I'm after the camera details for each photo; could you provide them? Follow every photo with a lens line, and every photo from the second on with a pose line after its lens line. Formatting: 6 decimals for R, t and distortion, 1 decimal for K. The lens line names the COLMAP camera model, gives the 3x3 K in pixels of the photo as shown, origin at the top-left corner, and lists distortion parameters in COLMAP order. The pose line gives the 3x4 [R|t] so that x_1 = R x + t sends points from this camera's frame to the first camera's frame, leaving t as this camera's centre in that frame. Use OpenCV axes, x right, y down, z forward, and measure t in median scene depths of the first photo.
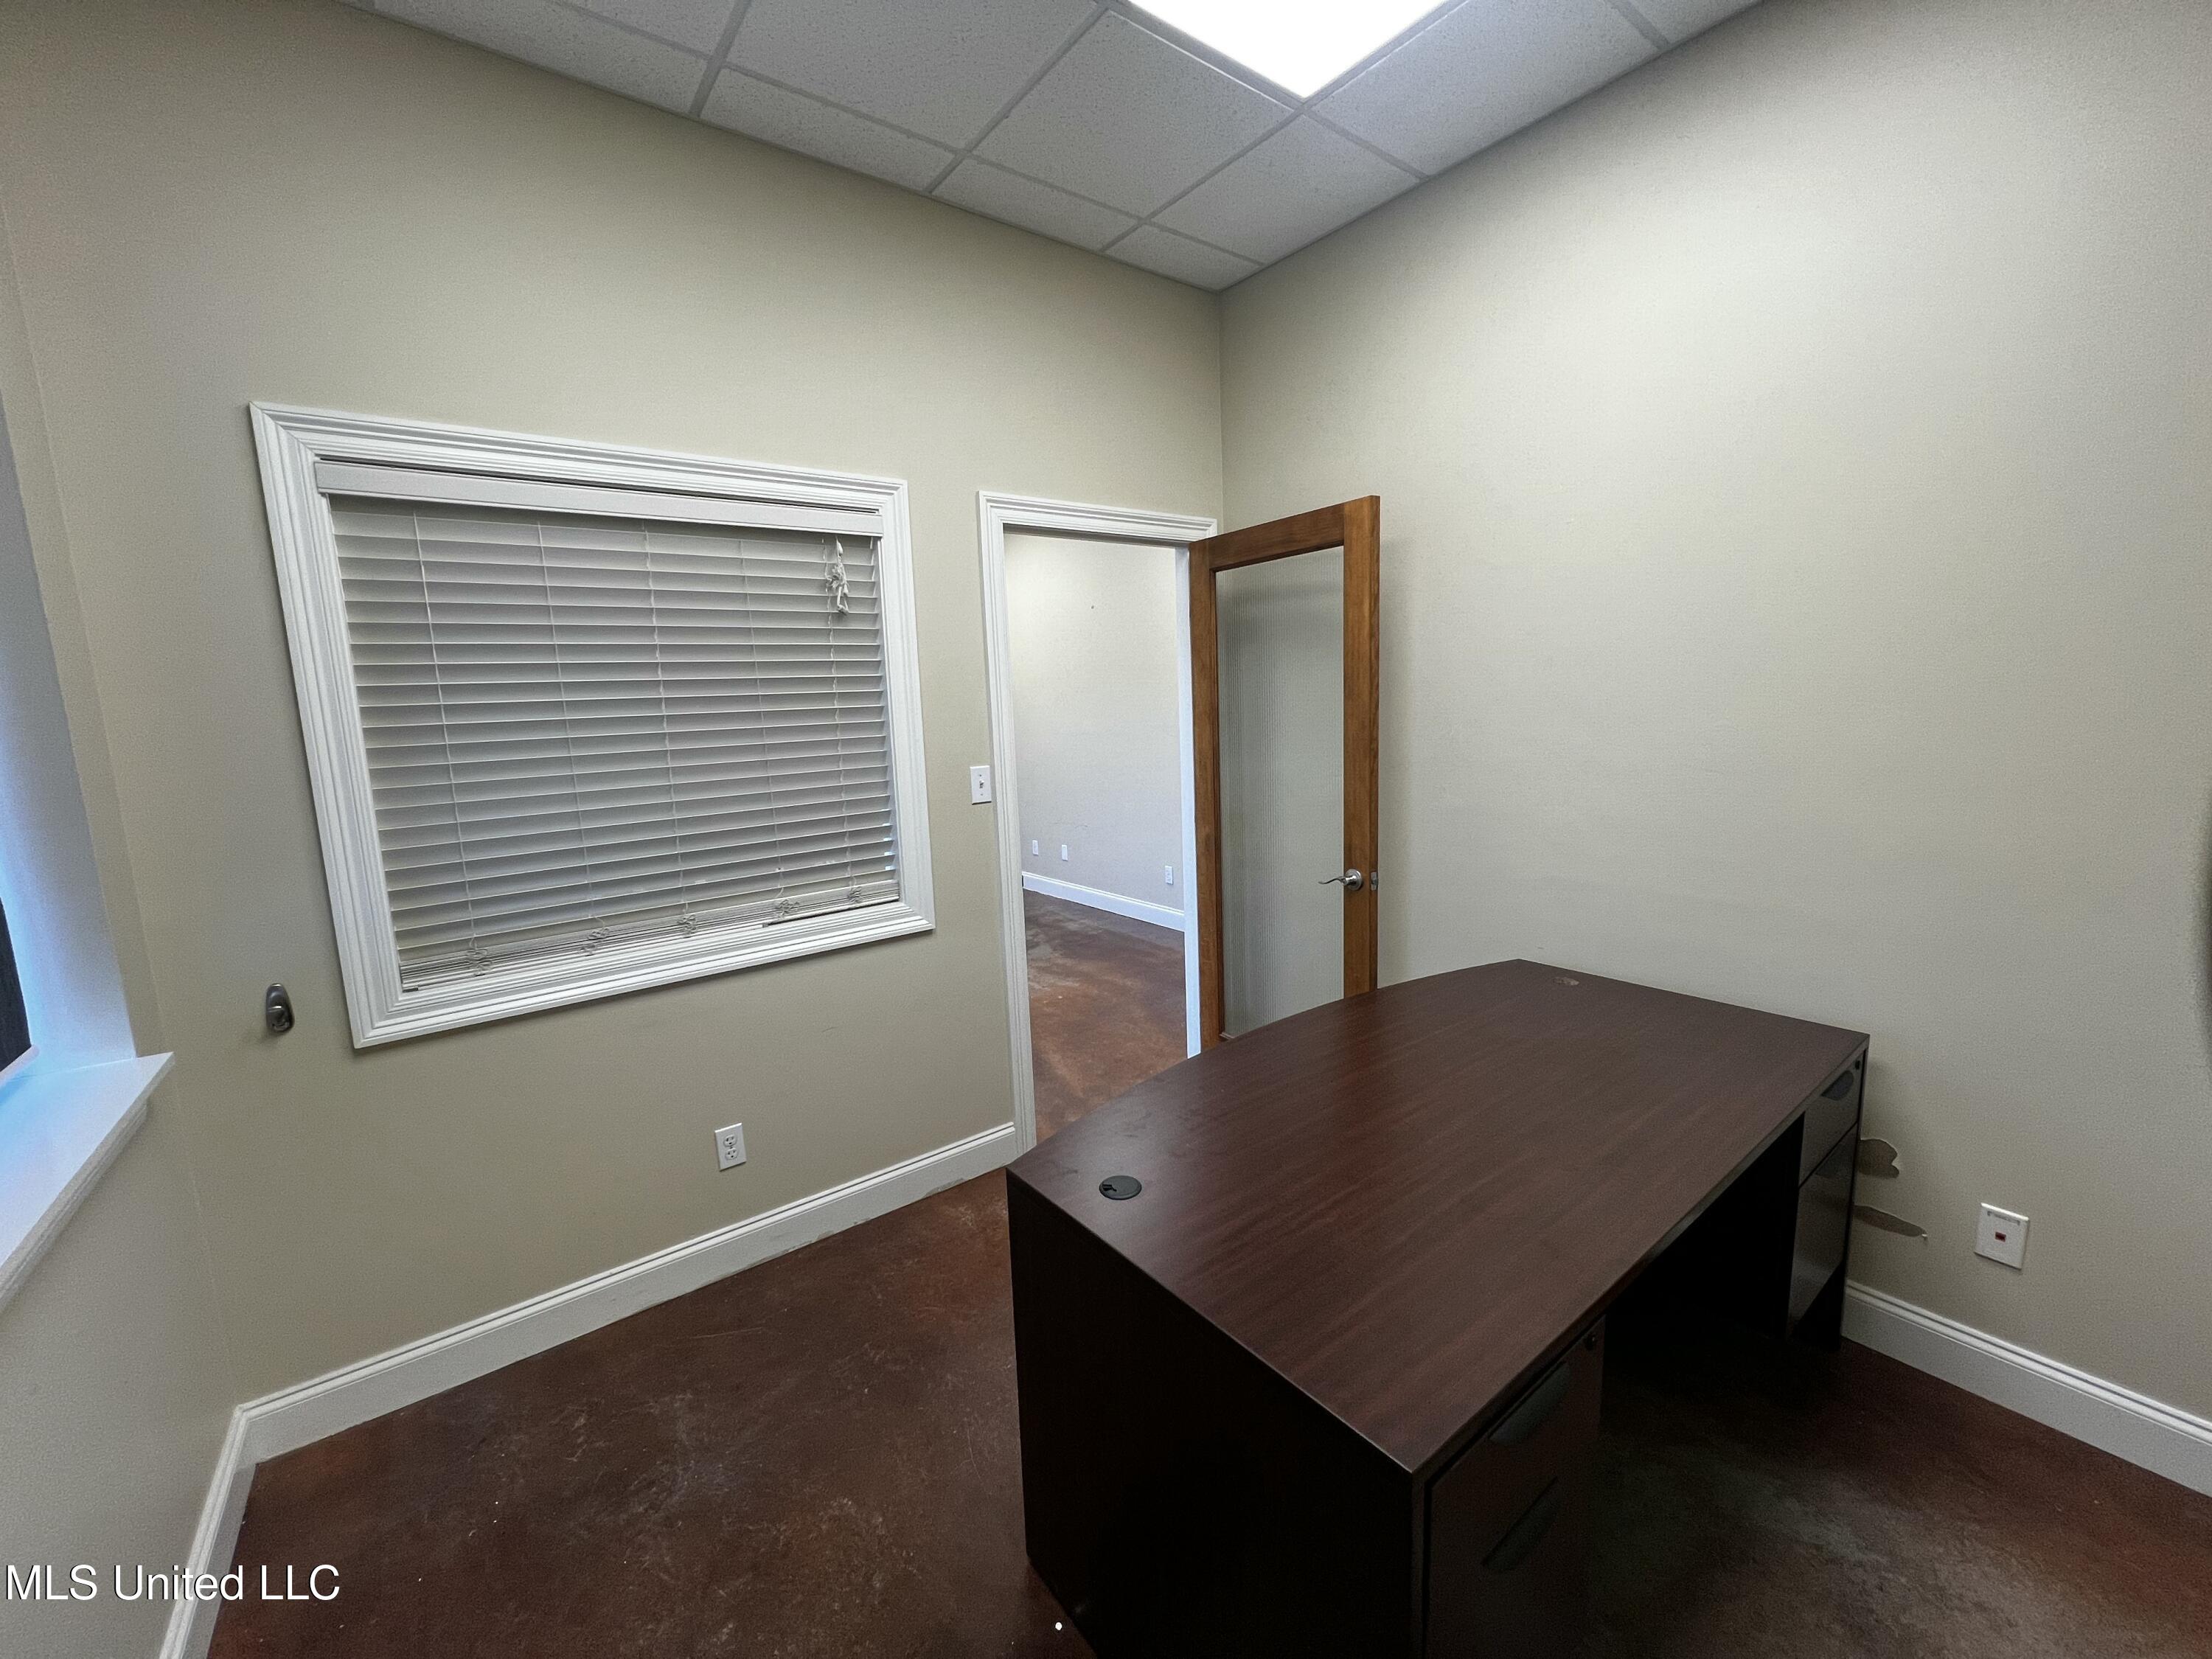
lens RADIAL K [[887.6, 0, 1106.0], [0, 887.6, 806.4], [0, 0, 1]] dist [-0.001328, -0.000039]
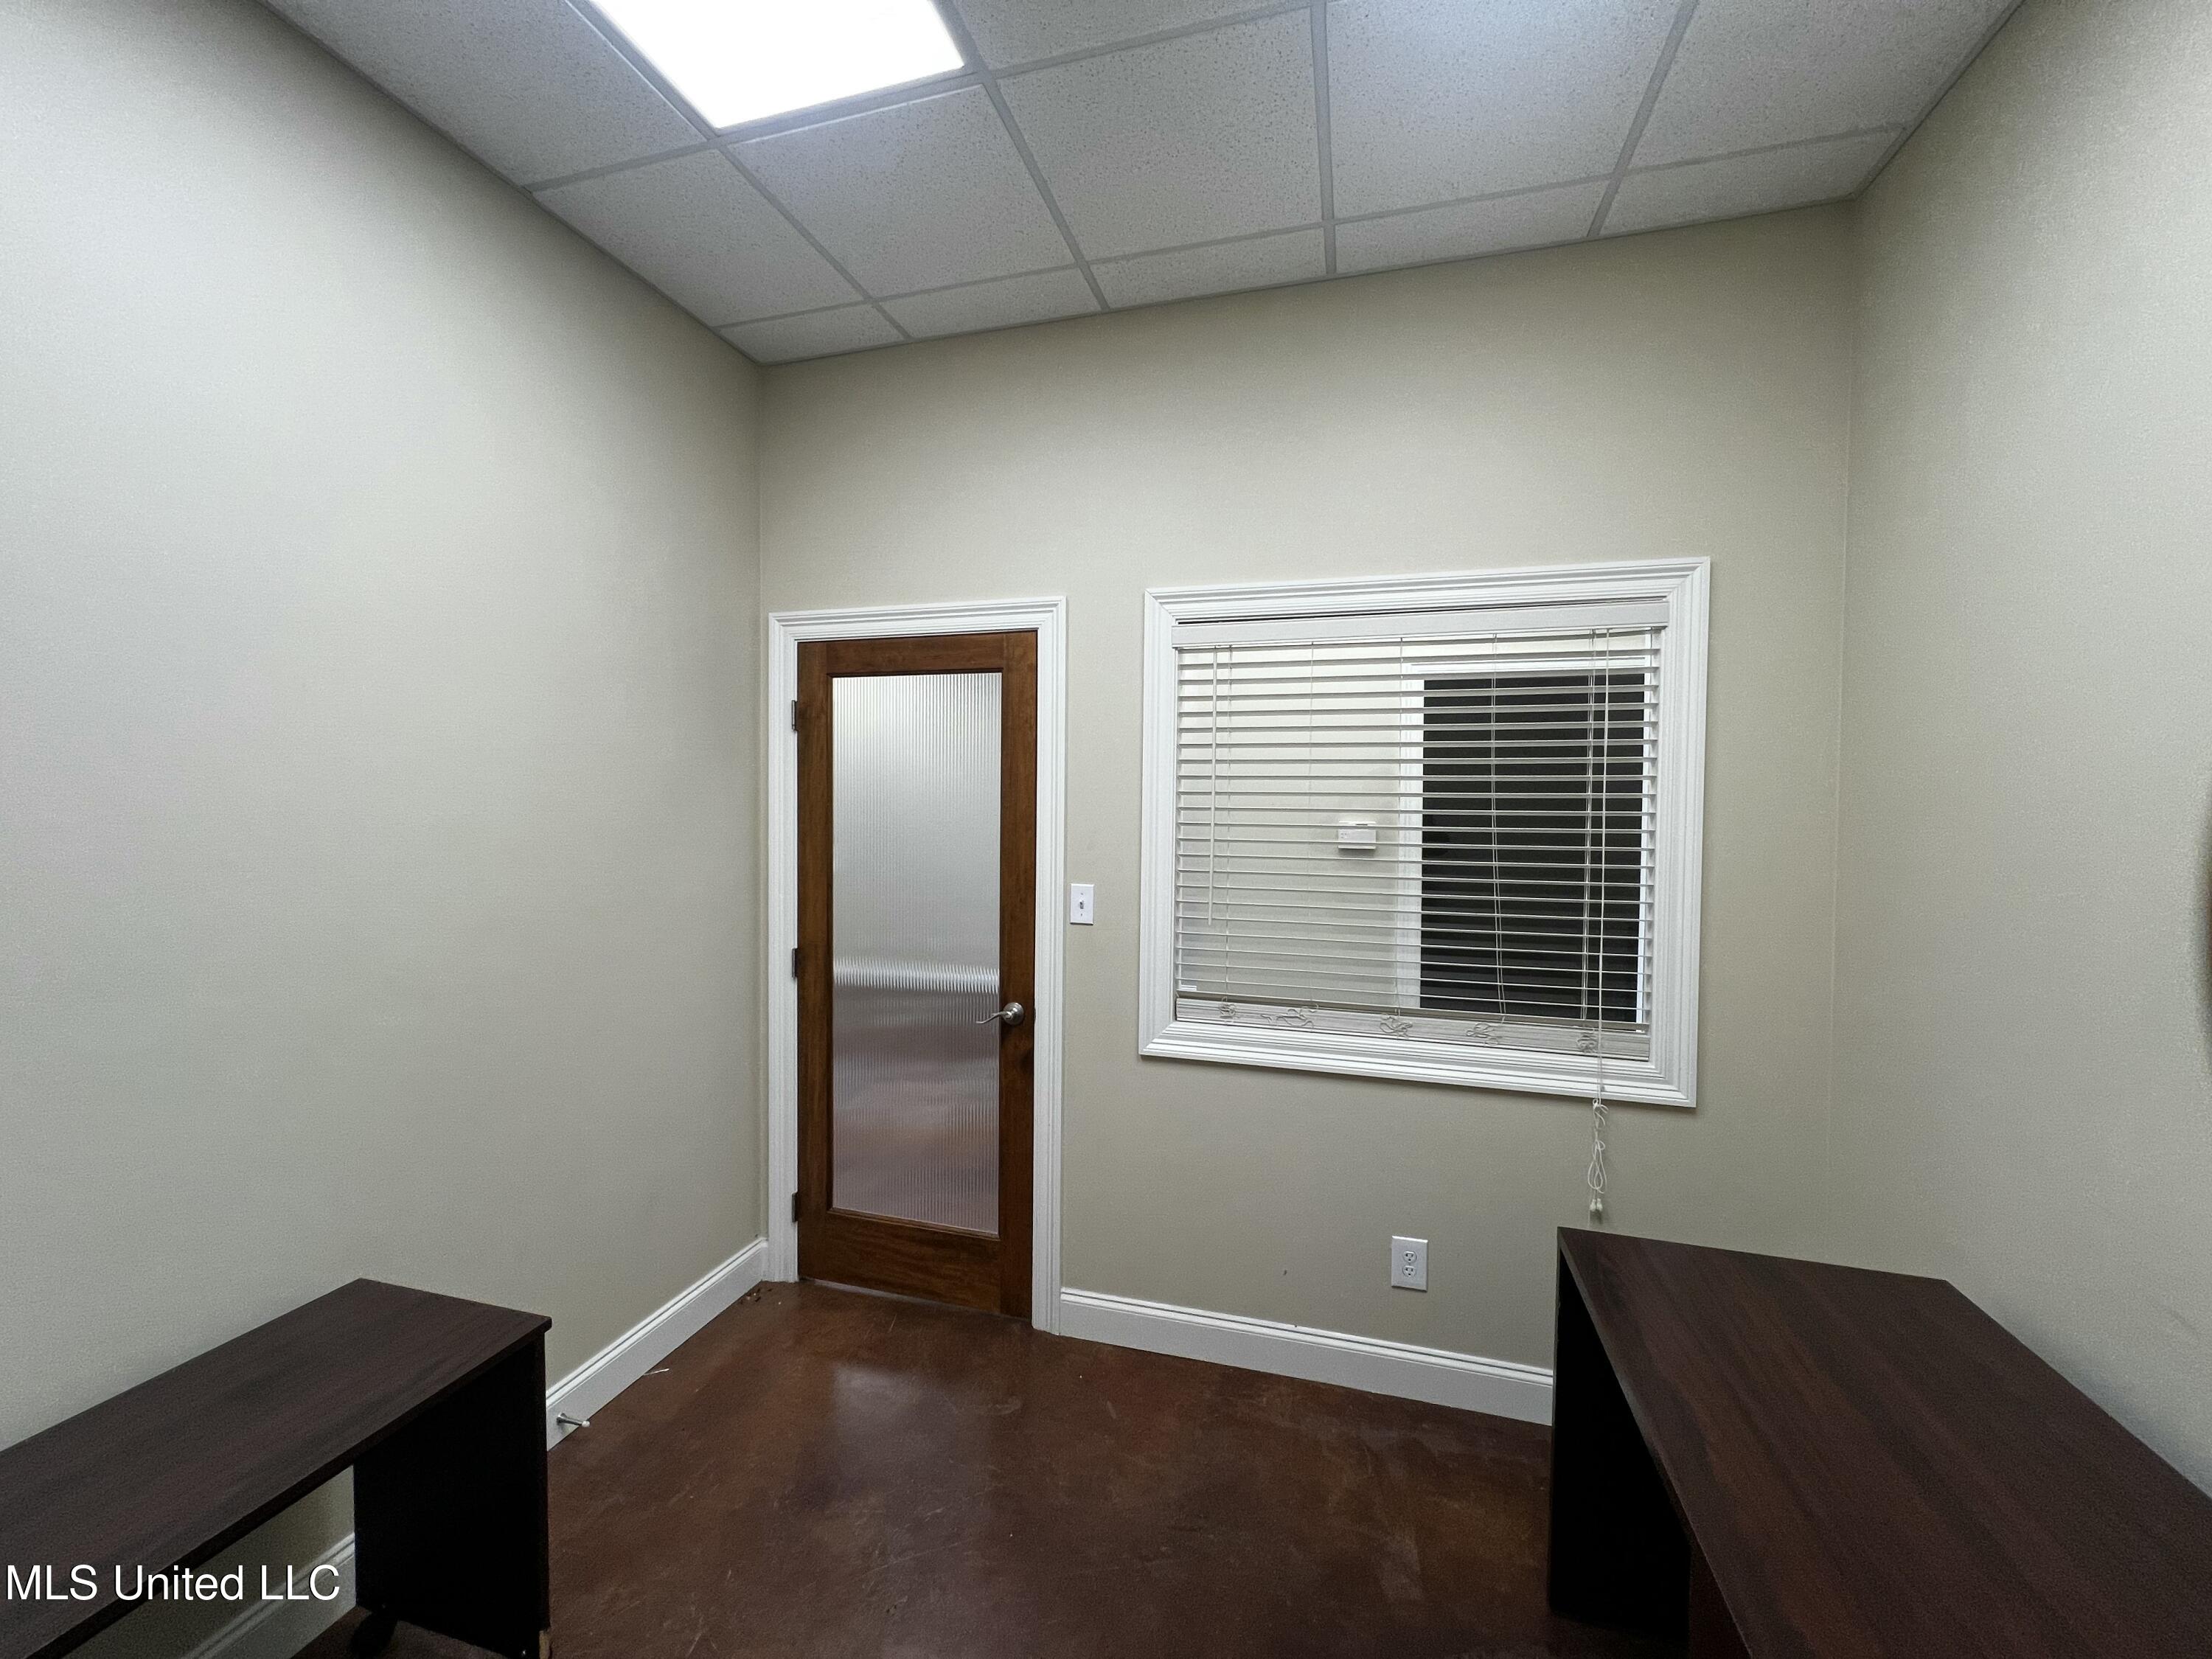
lens RADIAL K [[882.7, 0, 1099.3], [0, 882.7, 824.0], [0, 0, 1]] dist [-0.002929, 0.000555]
pose [[0.585666, 0.060438, -0.808296, 0.291260], [-0.140890, 0.989627, -0.028088, -0.040498], [0.798214, 0.130330, 0.588106, 0.223748]]
